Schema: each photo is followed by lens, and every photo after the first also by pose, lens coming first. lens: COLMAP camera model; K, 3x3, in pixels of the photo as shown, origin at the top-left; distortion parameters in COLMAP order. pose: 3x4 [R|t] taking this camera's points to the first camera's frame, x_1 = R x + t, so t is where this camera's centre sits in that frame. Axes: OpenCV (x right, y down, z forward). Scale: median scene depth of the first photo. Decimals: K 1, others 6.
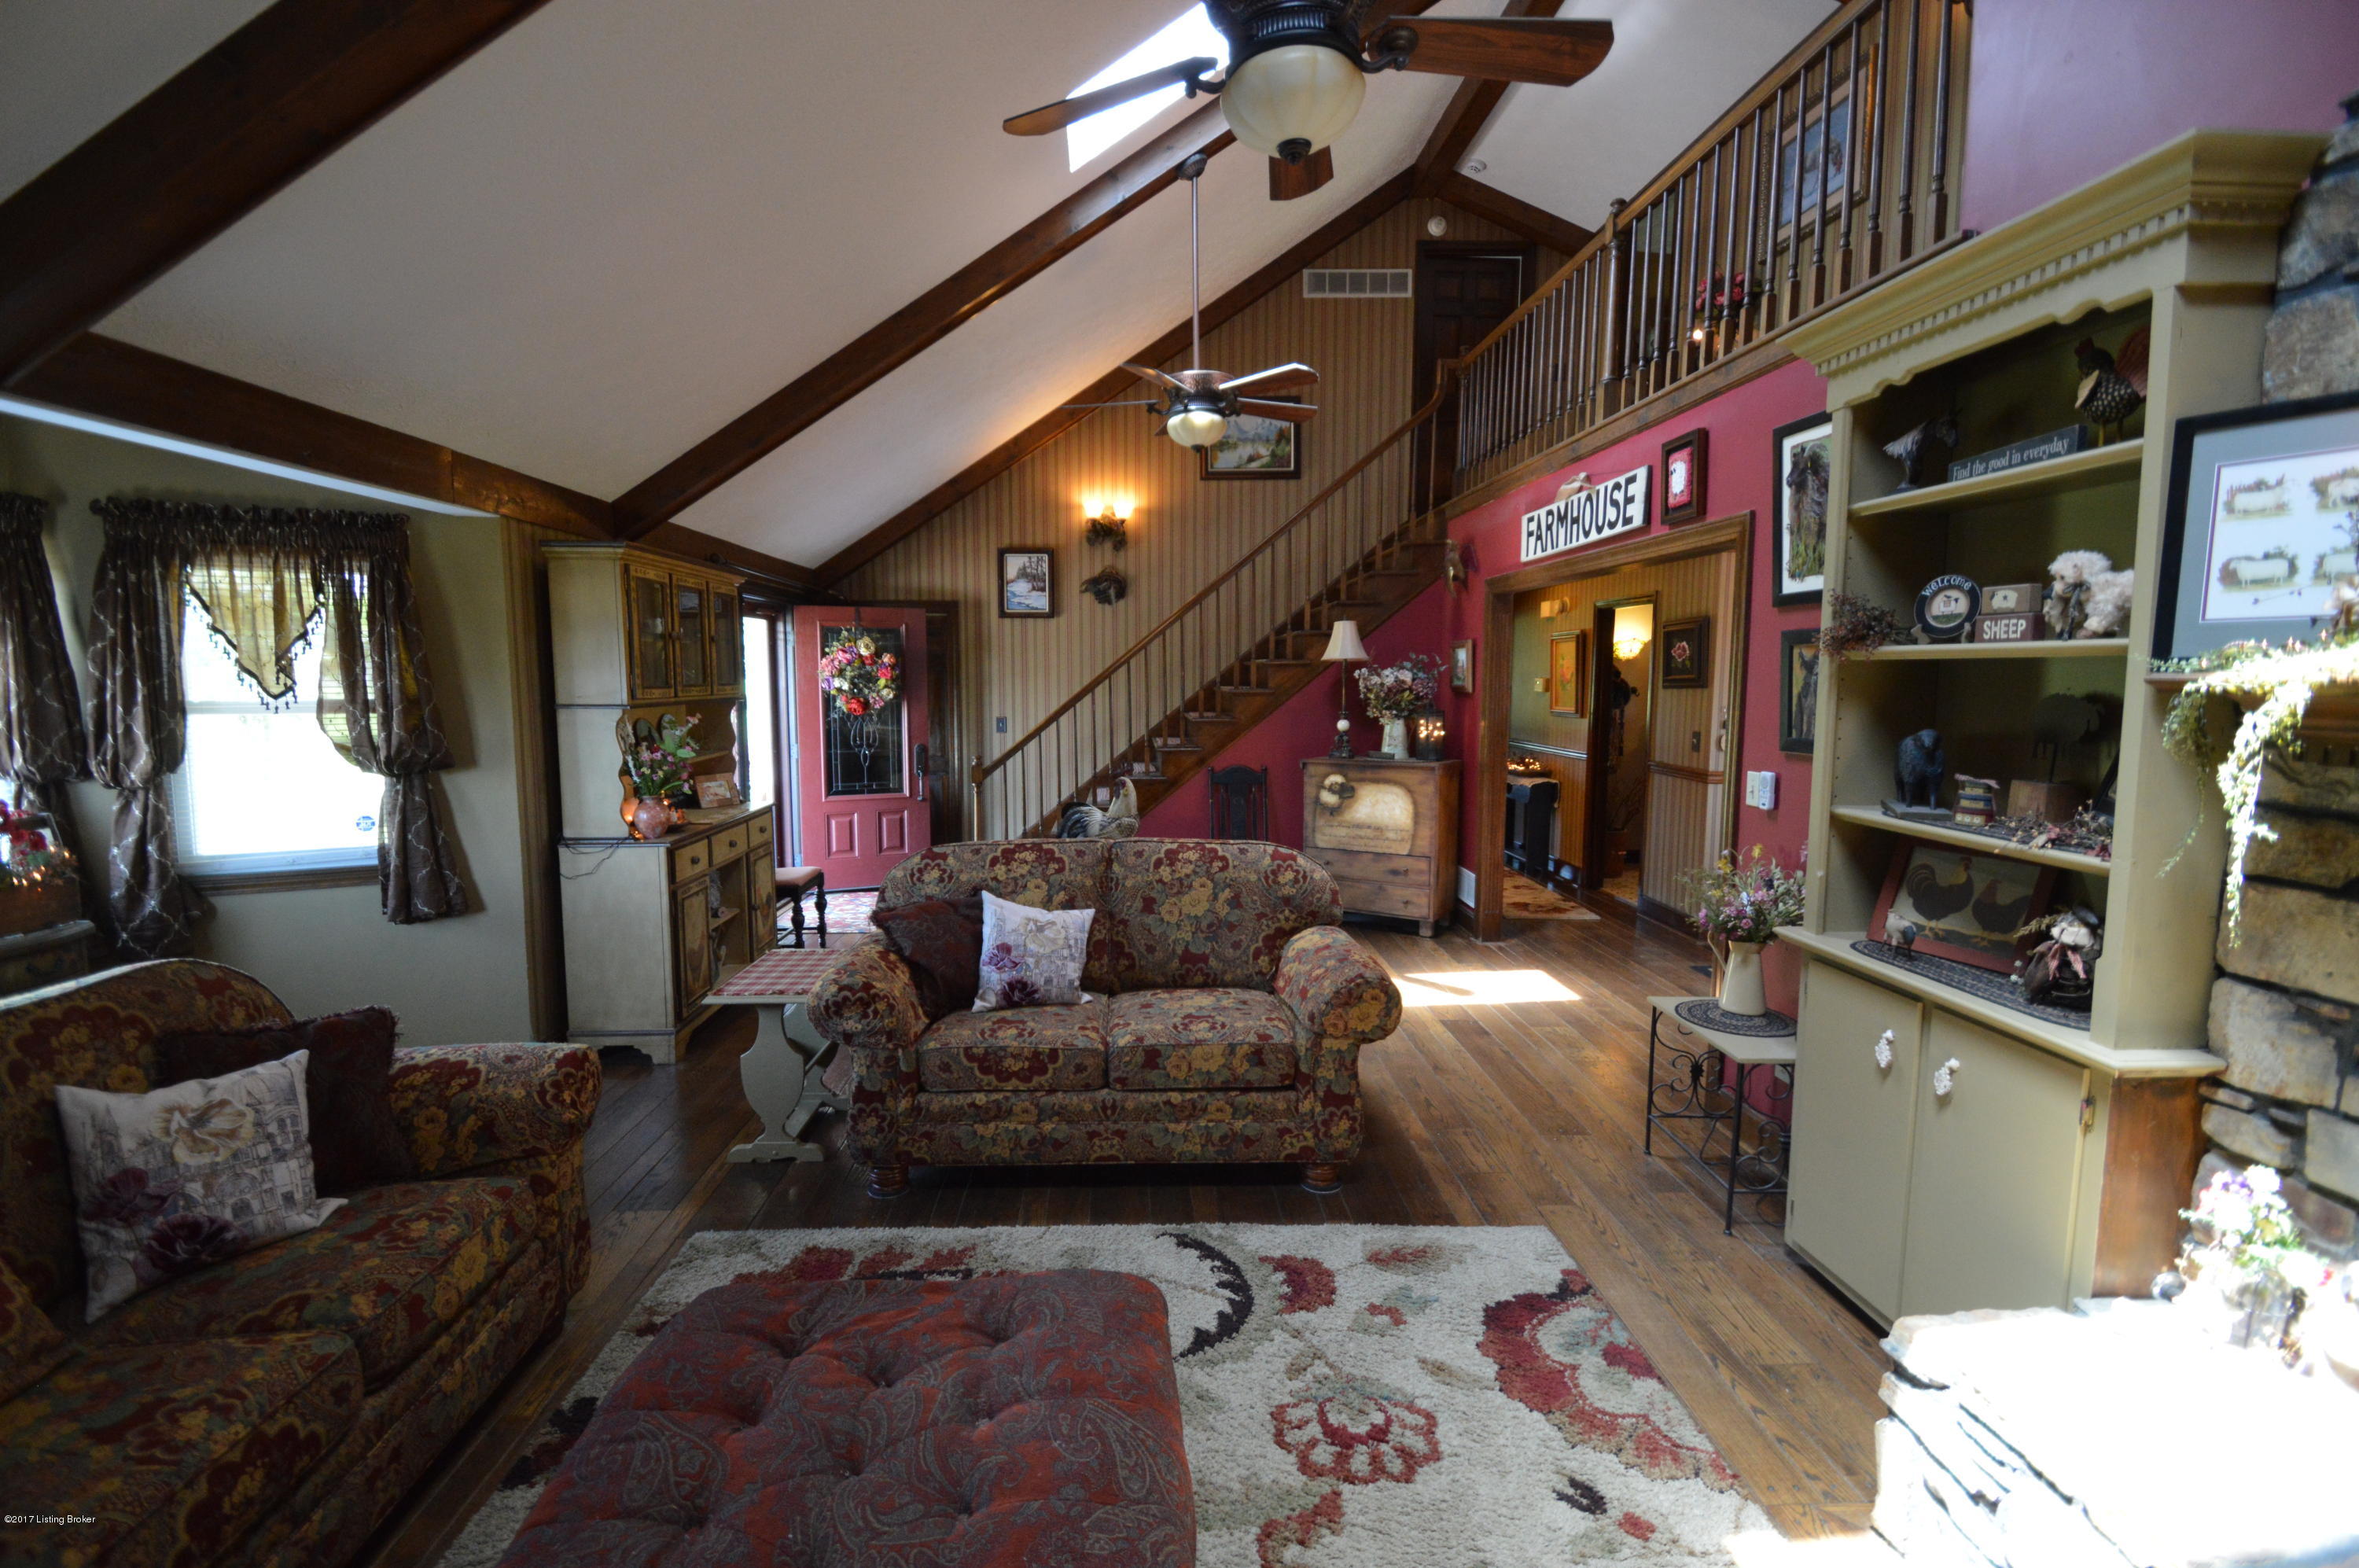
lens RADIAL K [[1048.4, 0, 1146.9], [0, 1048.4, 776.7], [0, 0, 1]] dist [0.018881, -0.020111]
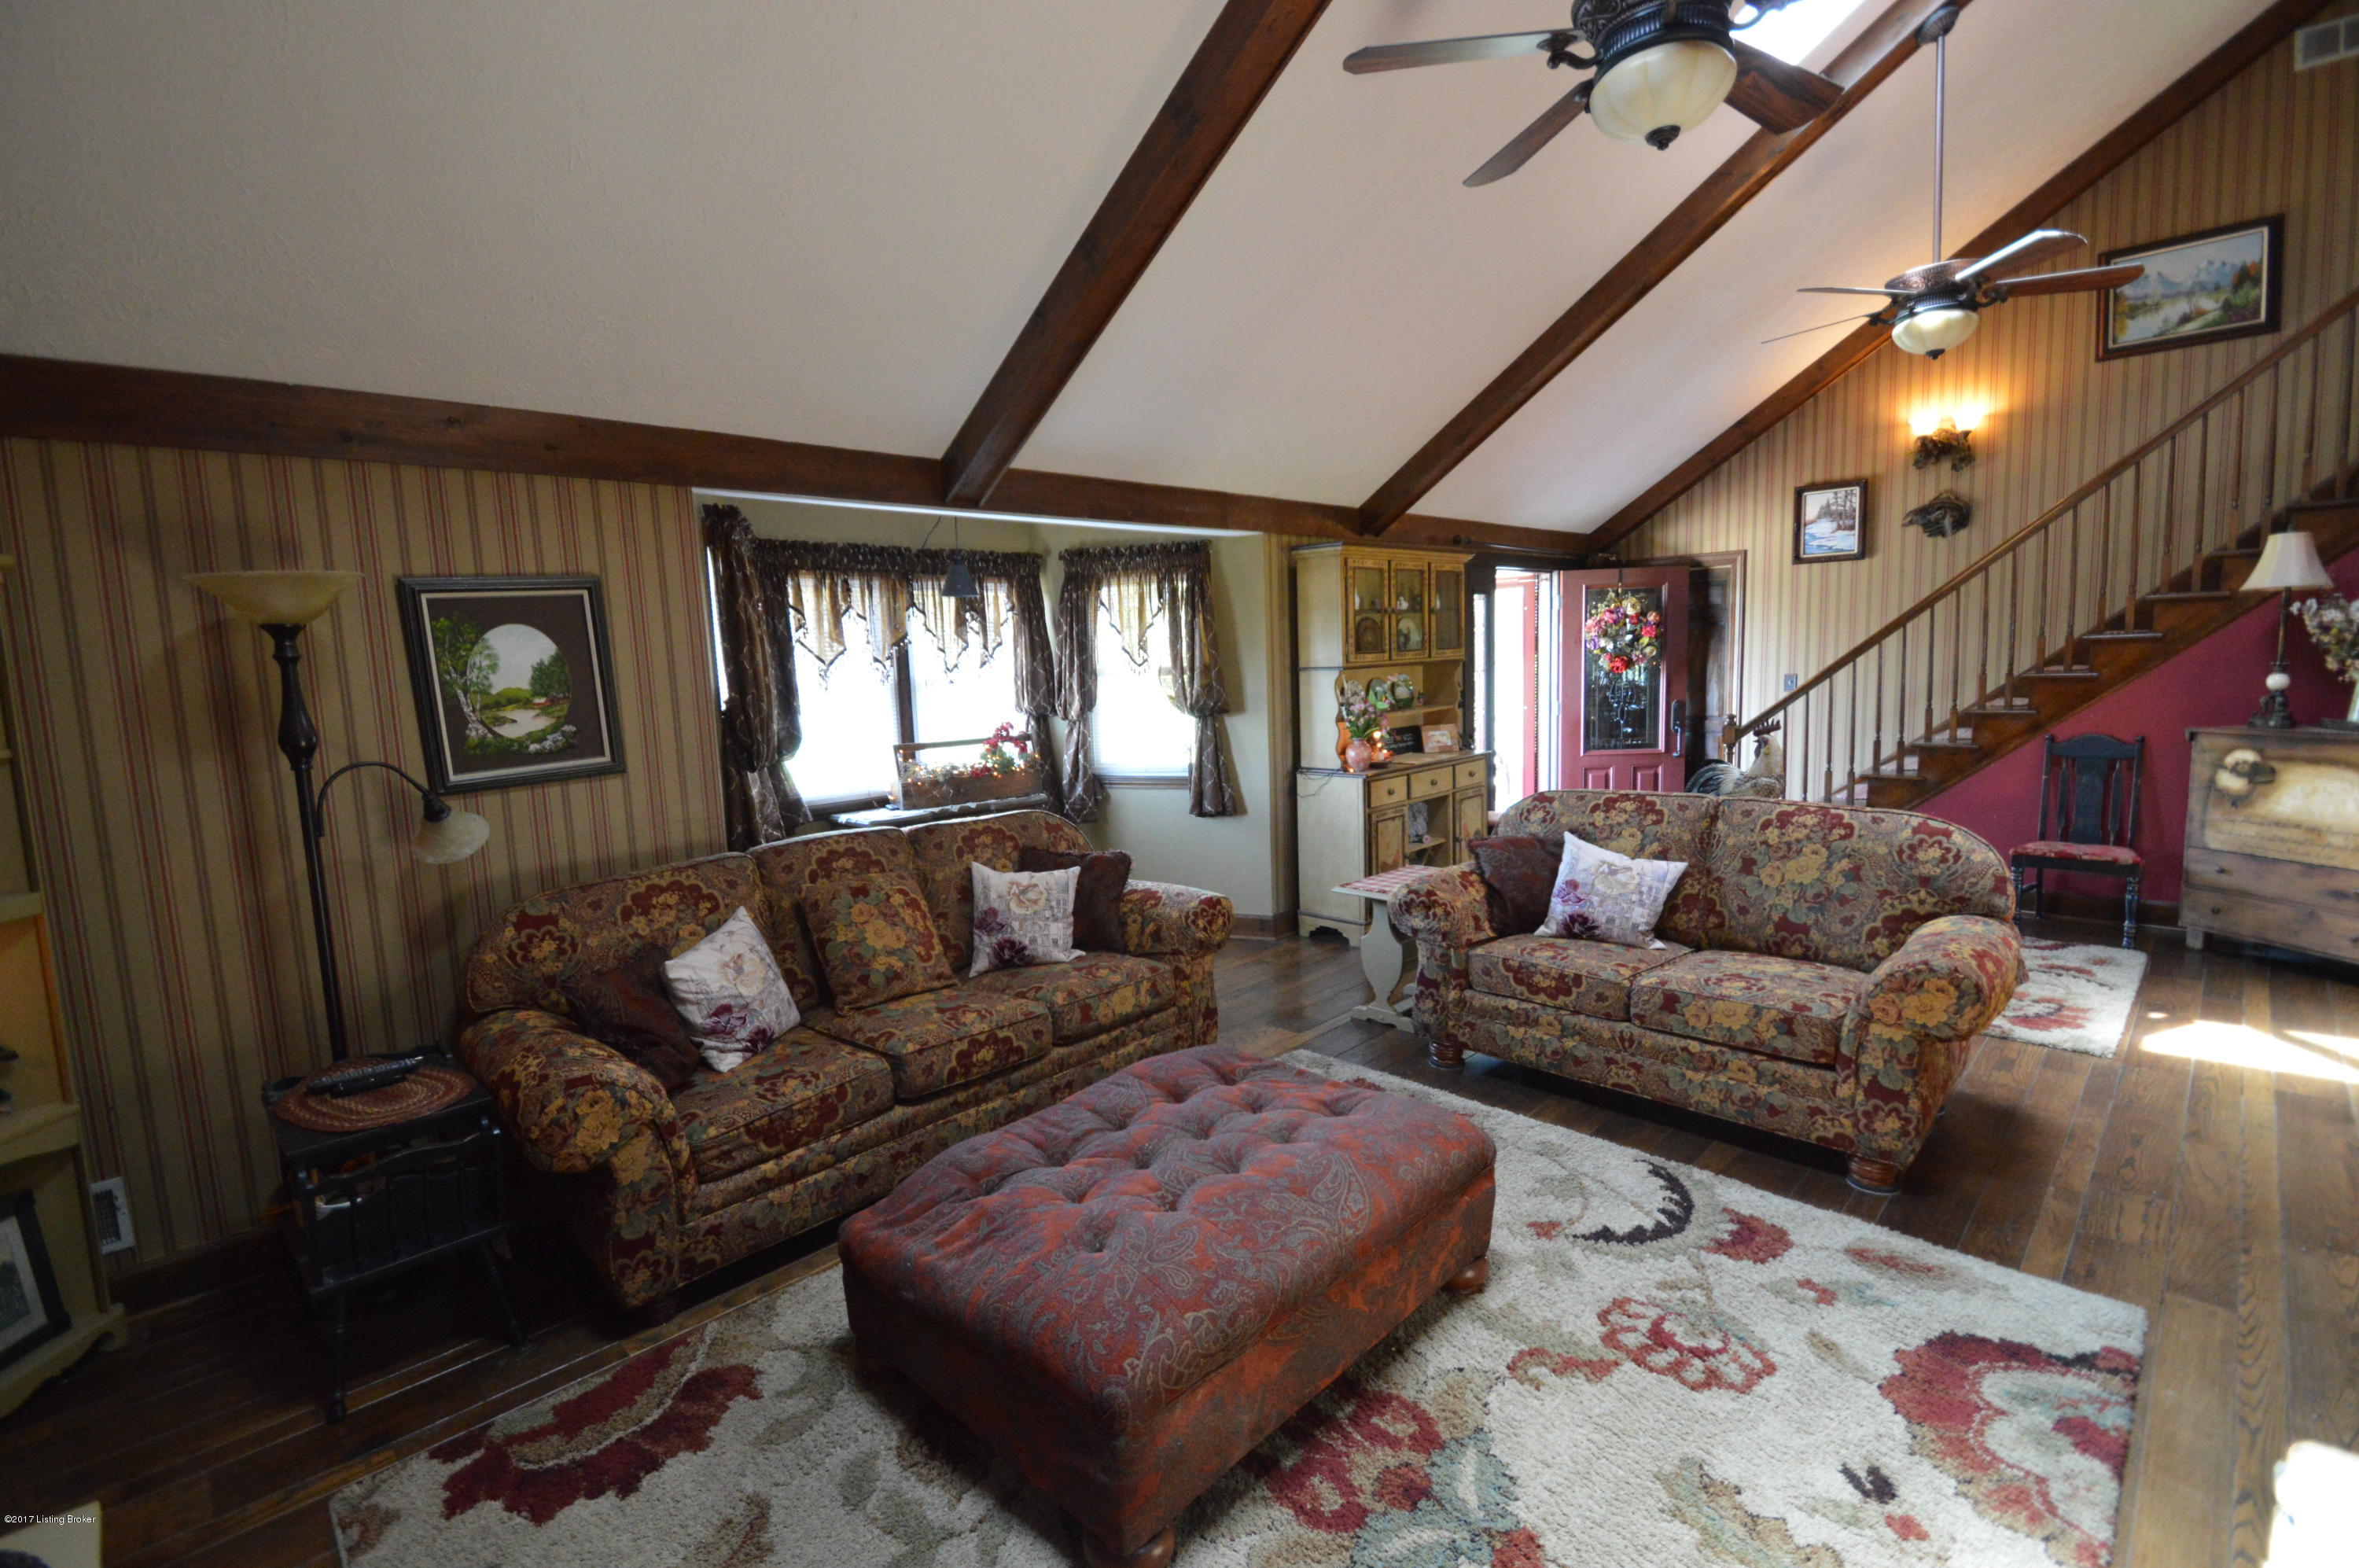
lens RADIAL K [[1050.3, 0, 1146.3], [0, 1050.3, 778.5], [0, 0, 1]] dist [0.004381, -0.012118]
pose [[0.678066, 0.061931, -0.732387, 0.341356], [-0.034187, 0.998023, 0.052742, 0.010259], [0.734206, -0.010724, 0.678843, -0.064741]]
